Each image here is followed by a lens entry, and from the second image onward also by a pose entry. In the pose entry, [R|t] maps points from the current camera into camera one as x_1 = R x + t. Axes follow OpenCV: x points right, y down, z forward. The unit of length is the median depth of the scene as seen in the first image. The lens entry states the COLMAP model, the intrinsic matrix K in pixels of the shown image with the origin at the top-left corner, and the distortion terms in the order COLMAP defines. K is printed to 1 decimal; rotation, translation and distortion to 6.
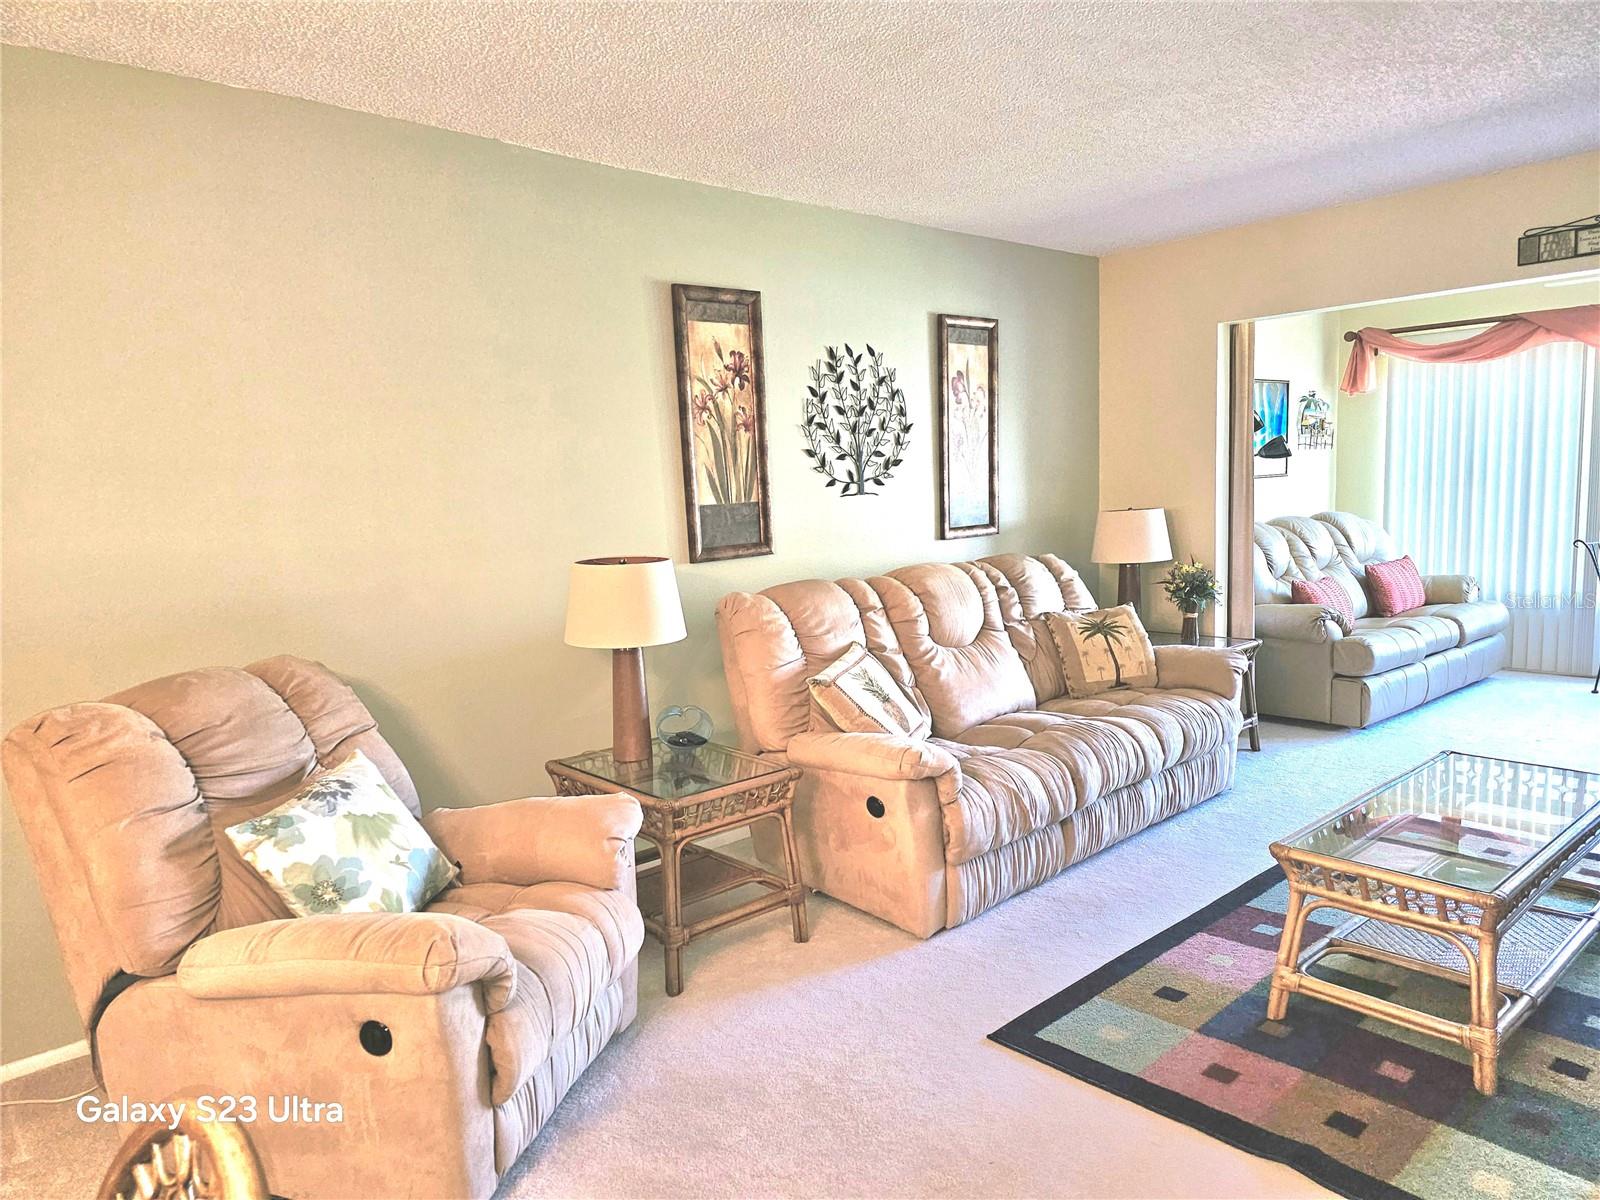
lens RADIAL K [[1056.1, 0, 797.9], [0, 1056.1, 623.4], [0, 0, 1]] dist [0.091023, -0.095702]
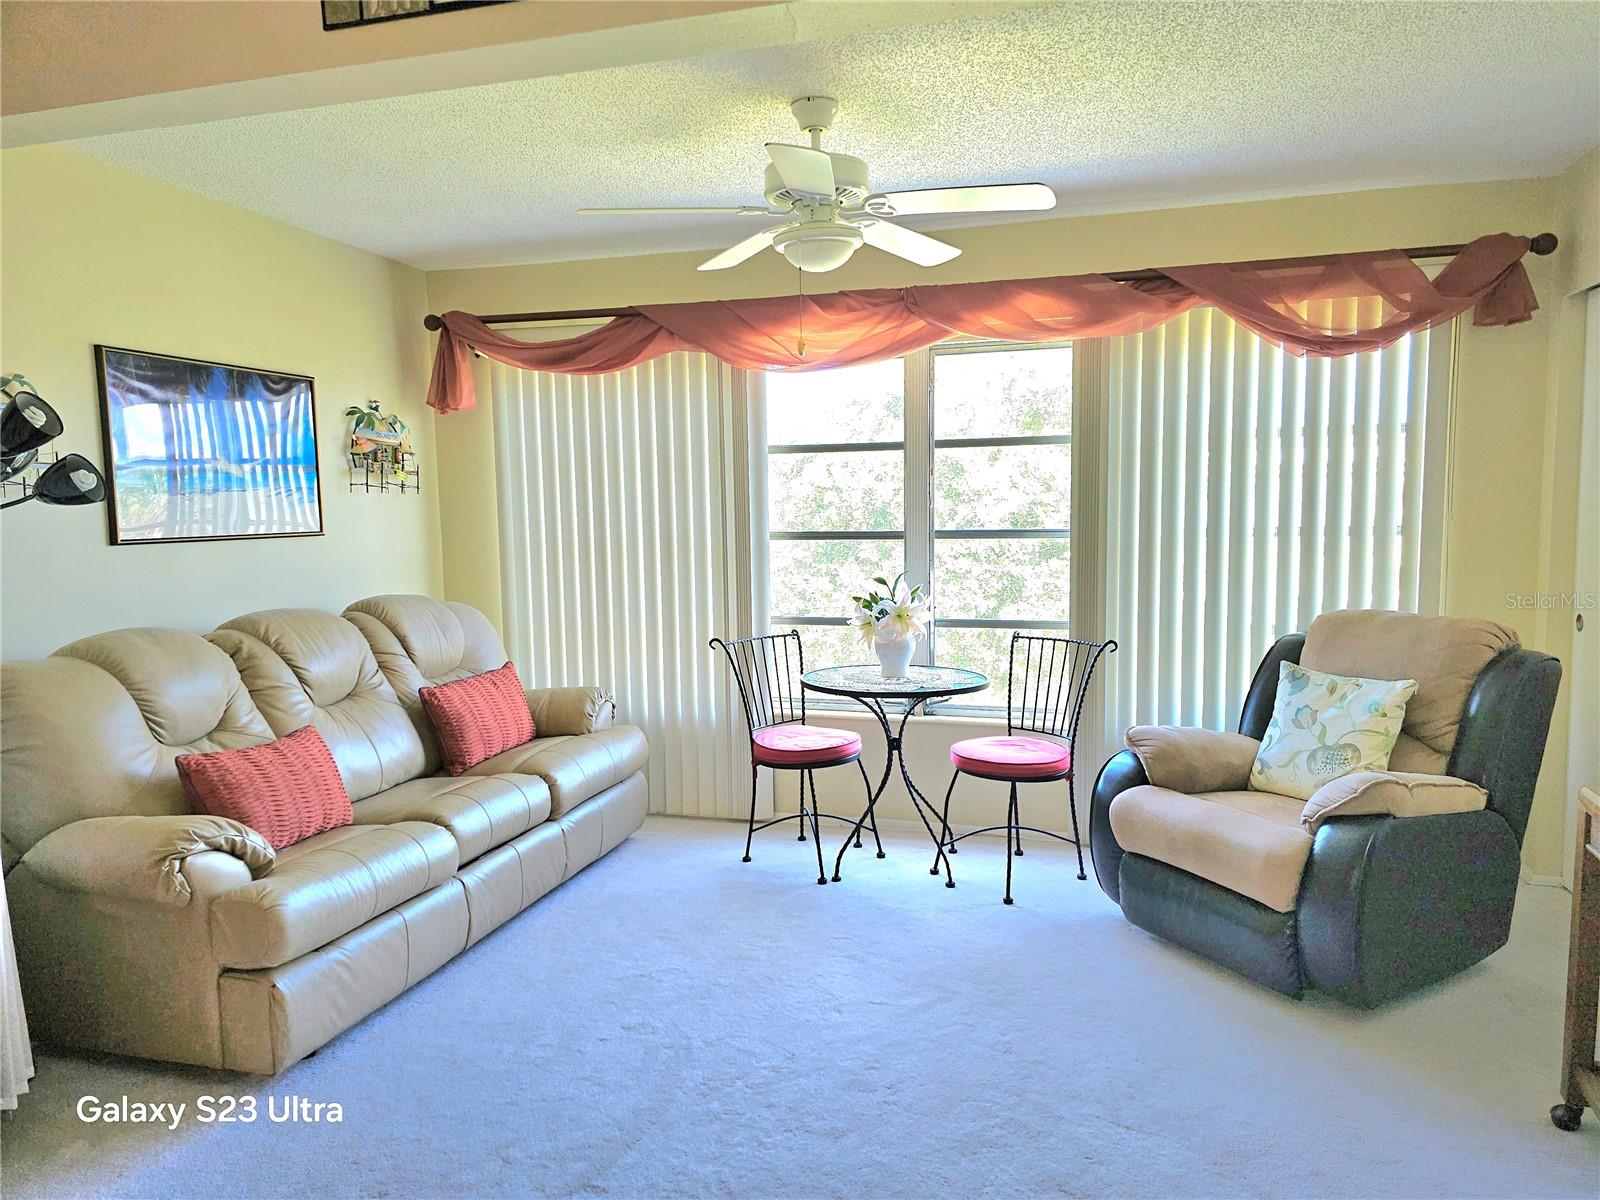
lens RADIAL K [[1062.7, 0, 810.0], [0, 1062.7, 596.1], [0, 0, 1]] dist [0.076853, -0.067274]
pose [[0.840897, -0.021054, 0.540786, 0.546697], [0.053919, 0.997531, -0.045005, -0.093286], [-0.538503, 0.067003, 0.839955, 0.532259]]
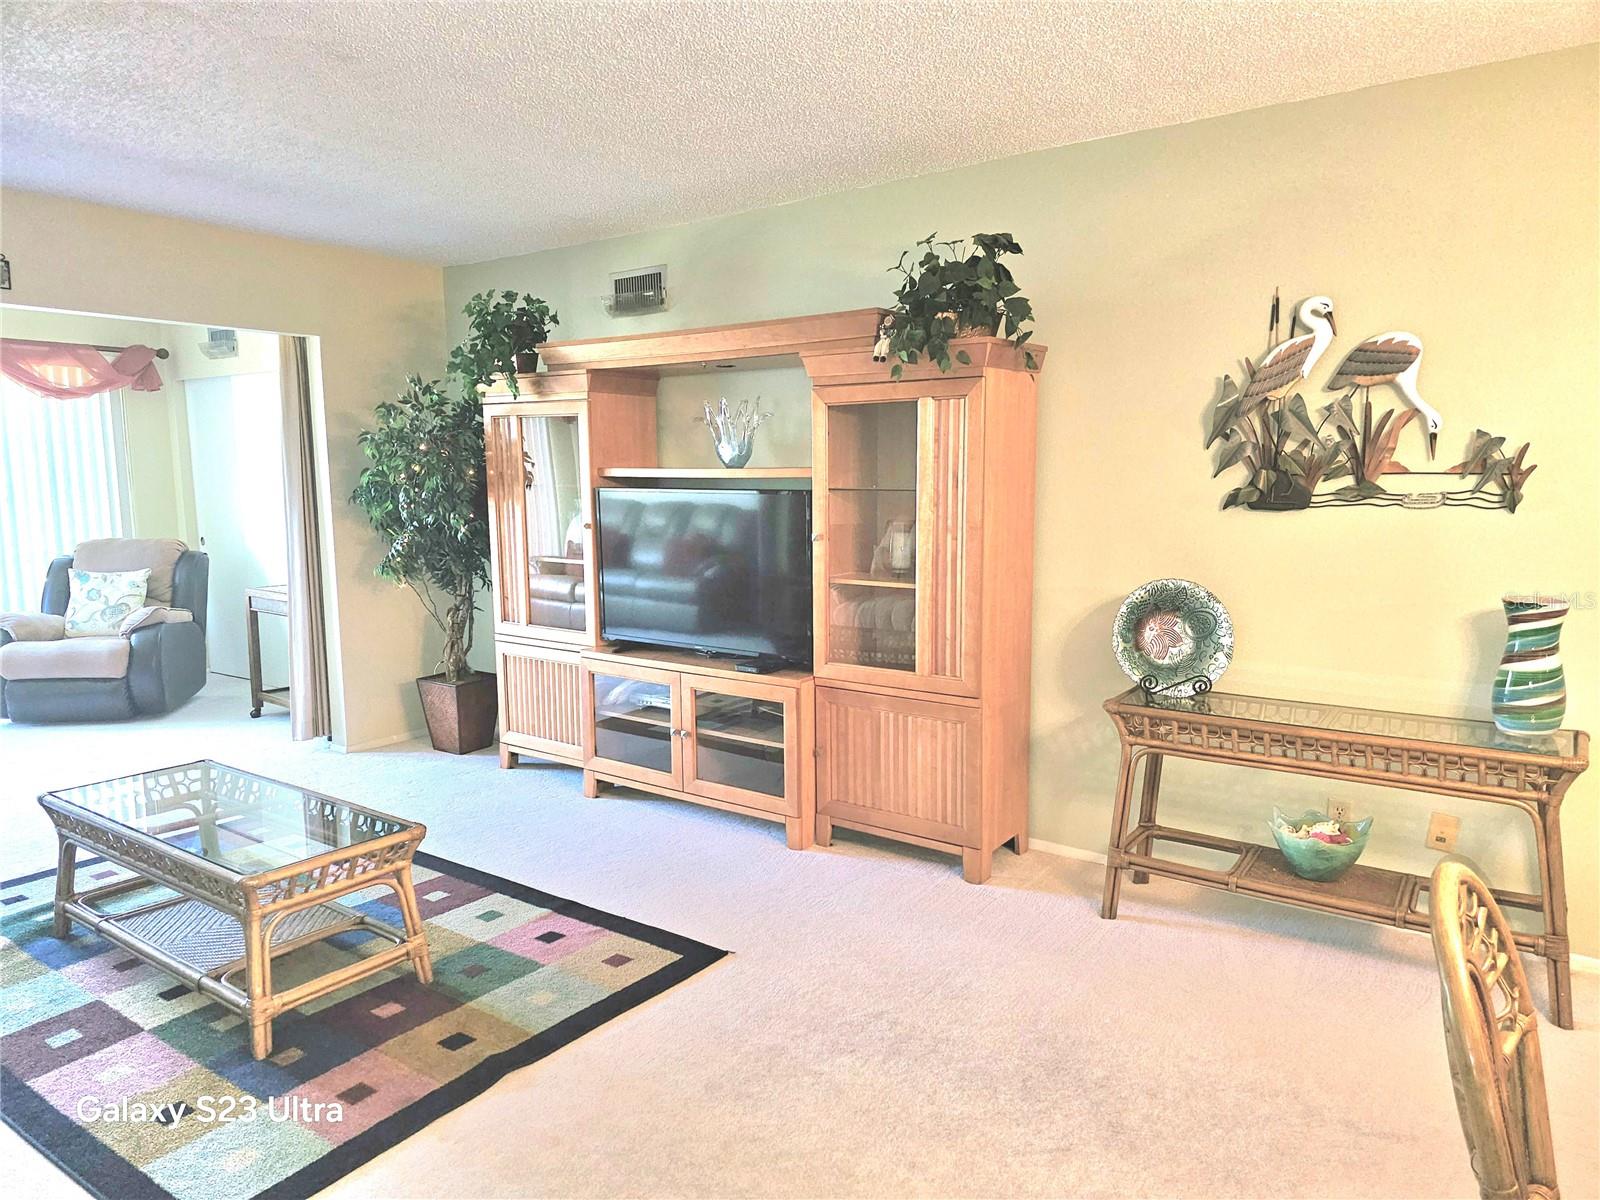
lens RADIAL K [[1065.9, 0, 790.0], [0, 1065.9, 614.2], [0, 0, 1]] dist [0.085714, -0.094229]
pose [[-0.226145, -0.086178, 0.970274, -0.338378], [0.141769, 0.982561, 0.120312, -0.042753], [-0.963722, 0.164763, -0.209984, 0.404716]]
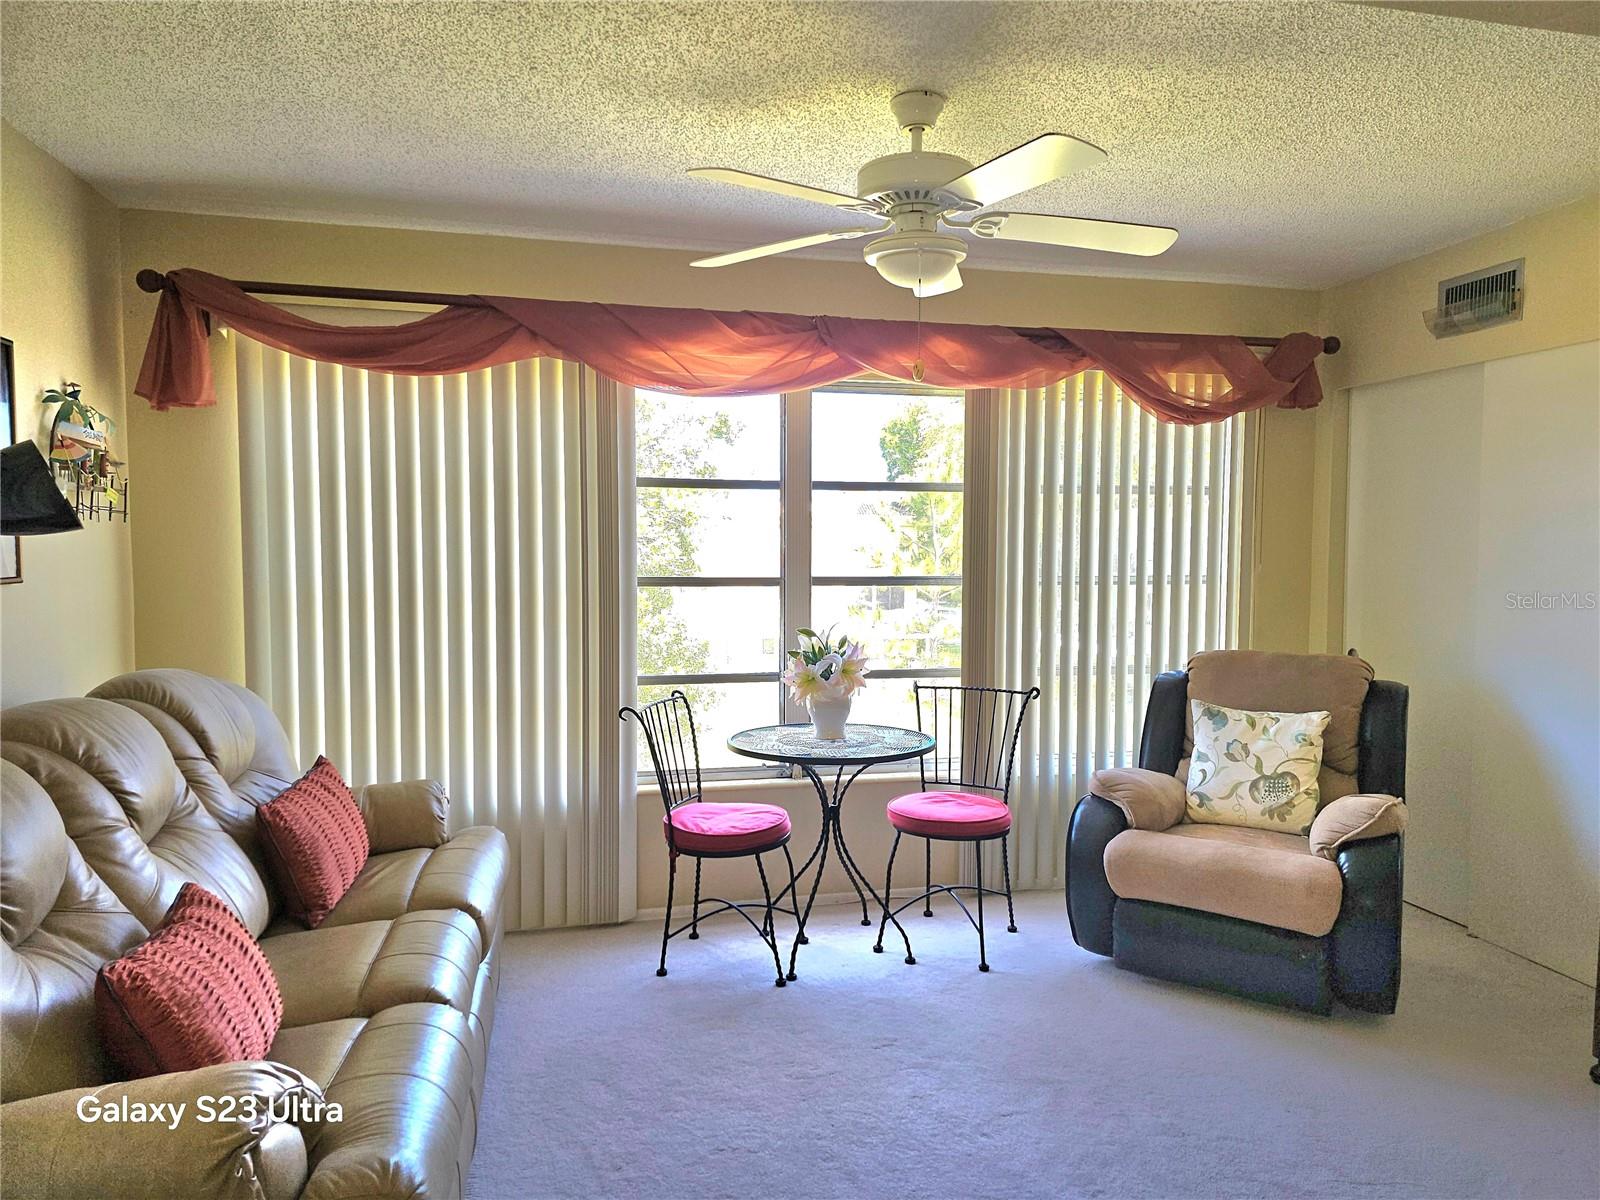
lens RADIAL K [[1062.7, 0, 810.0], [0, 1062.7, 596.1], [0, 0, 1]] dist [0.076853, -0.067274]
pose [[0.472019, -0.003657, 0.881581, 0.371365], [0.094212, 0.994474, -0.046318, -0.132844], [-0.876540, 0.104919, 0.469756, 0.861012]]
